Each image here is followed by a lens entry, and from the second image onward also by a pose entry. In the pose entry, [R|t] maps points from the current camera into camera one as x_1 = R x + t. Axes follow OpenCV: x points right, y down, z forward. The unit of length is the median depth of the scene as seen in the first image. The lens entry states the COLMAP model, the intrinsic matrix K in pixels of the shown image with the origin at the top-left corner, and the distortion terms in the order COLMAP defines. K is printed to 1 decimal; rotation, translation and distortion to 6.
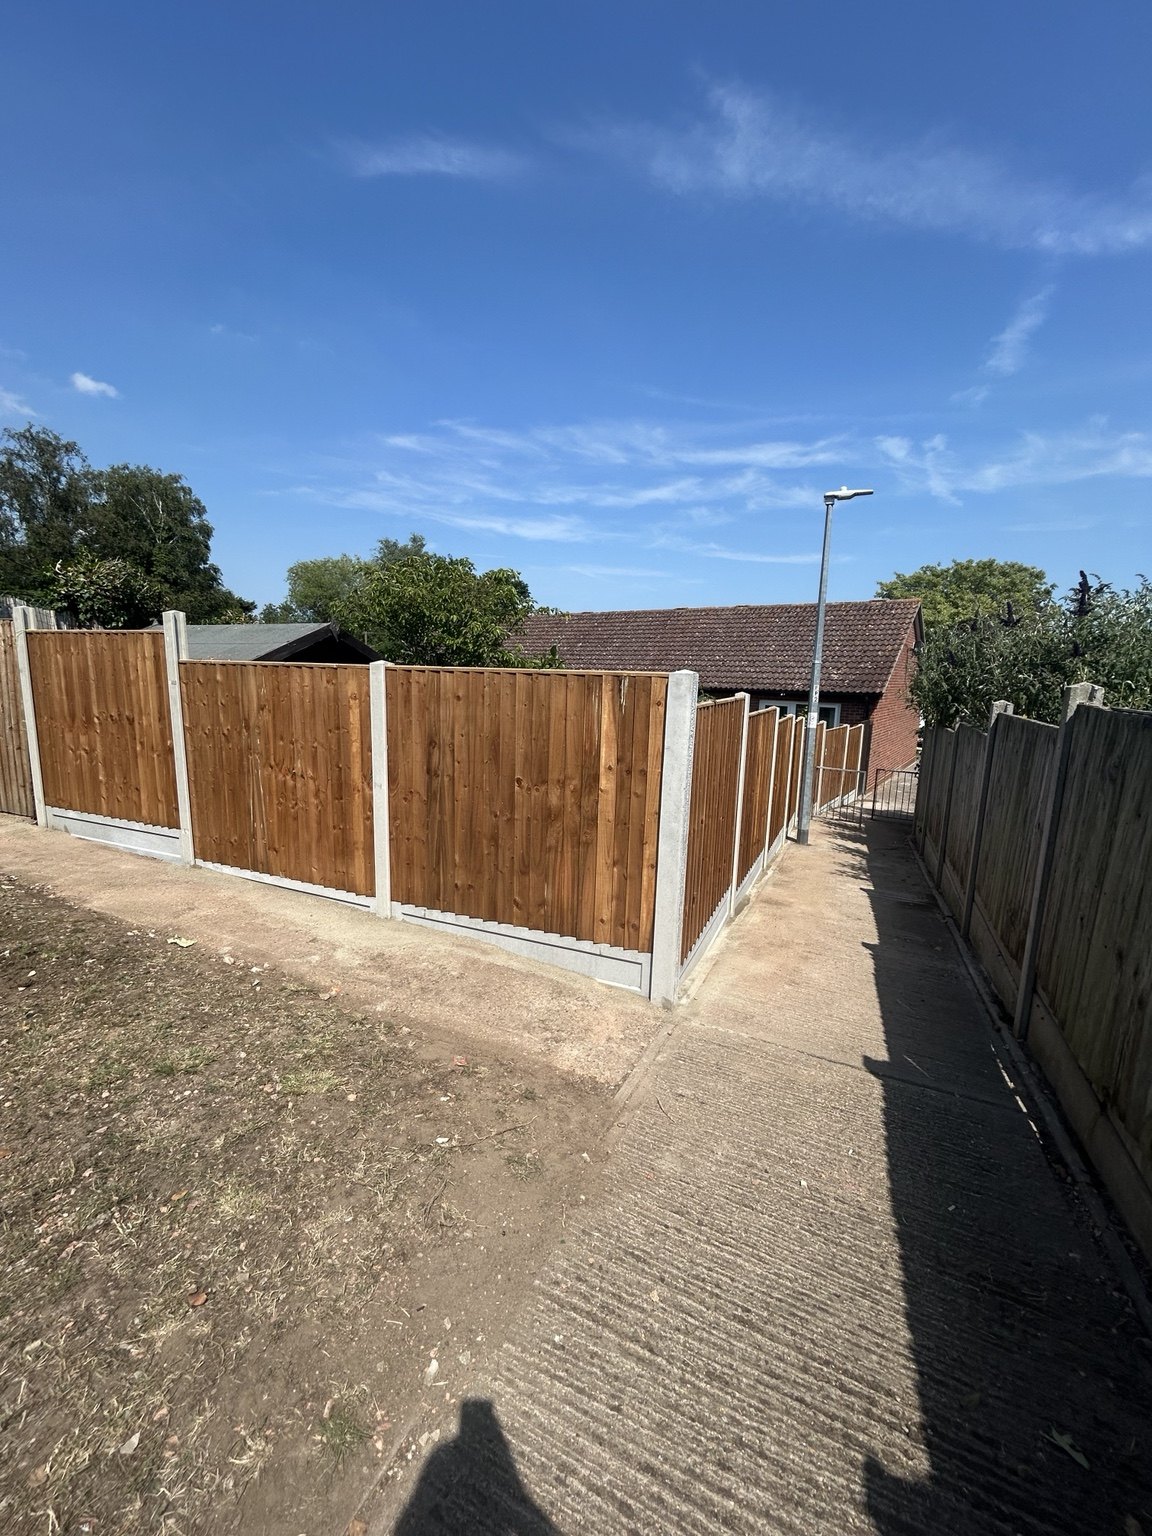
lens RADIAL K [[608.1, 0, 575.1], [0, 608.1, 773.0], [0, 0, 1]] dist [-0.000675, 0.000032]
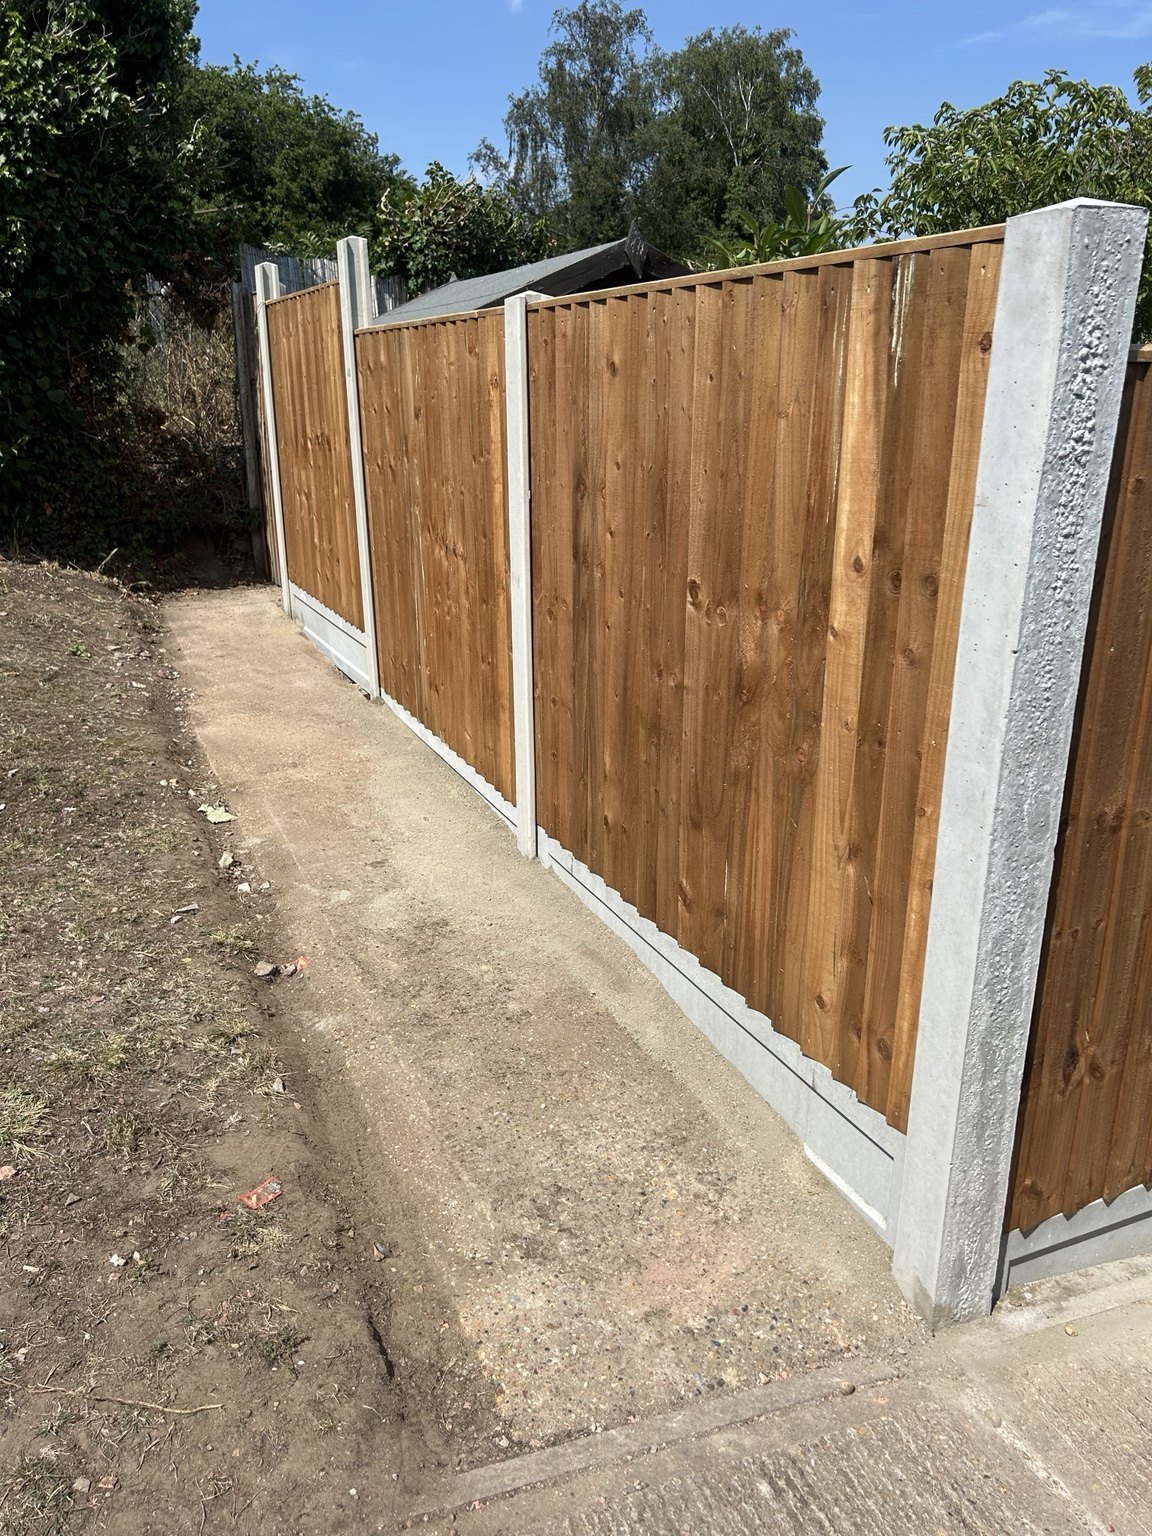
lens RADIAL K [[1138.7, 0, 572.0], [0, 1138.7, 769.5], [0, 0, 1]] dist [0.038061, -0.030577]
pose [[0.744651, 0.185207, -0.641244, 0.312073], [-0.084060, 0.979104, 0.185174, -0.001514], [0.662140, -0.083987, 0.744659, 0.382080]]
